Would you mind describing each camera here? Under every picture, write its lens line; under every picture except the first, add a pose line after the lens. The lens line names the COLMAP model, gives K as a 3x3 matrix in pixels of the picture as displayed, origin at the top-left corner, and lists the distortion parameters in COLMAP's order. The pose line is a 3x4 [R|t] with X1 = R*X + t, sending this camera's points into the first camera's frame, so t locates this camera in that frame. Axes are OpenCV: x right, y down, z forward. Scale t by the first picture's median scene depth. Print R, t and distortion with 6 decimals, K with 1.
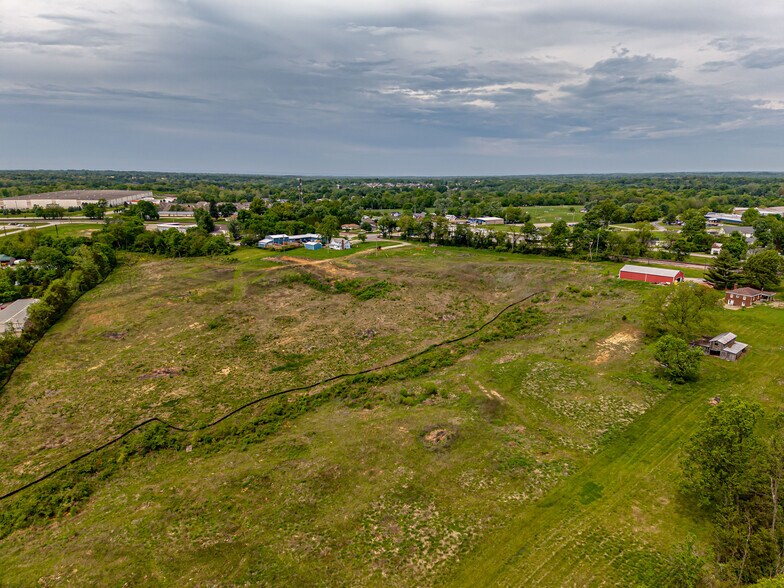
lens RADIAL K [[505.0, 0, 401.7], [0, 505.0, 327.1], [0, 0, 1]] dist [0.182970, -0.145324]
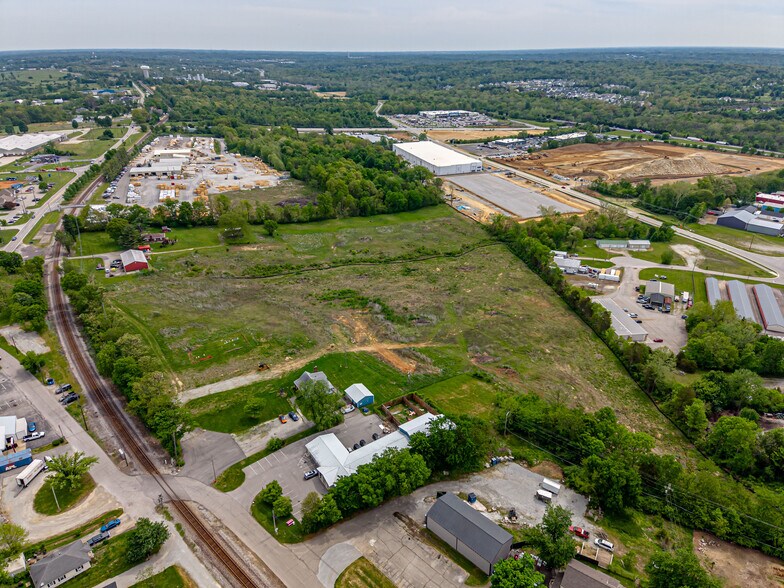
lens RADIAL K [[499.1, 0, 393.3], [0, 499.1, 300.8], [0, 0, 1]] dist [0.255728, -0.257691]
pose [[-0.969703, -0.108636, 0.218802, -0.341837], [0.067737, 0.740980, 0.668102, -0.652964], [-0.234707, 0.662681, -0.711172, 1.413102]]
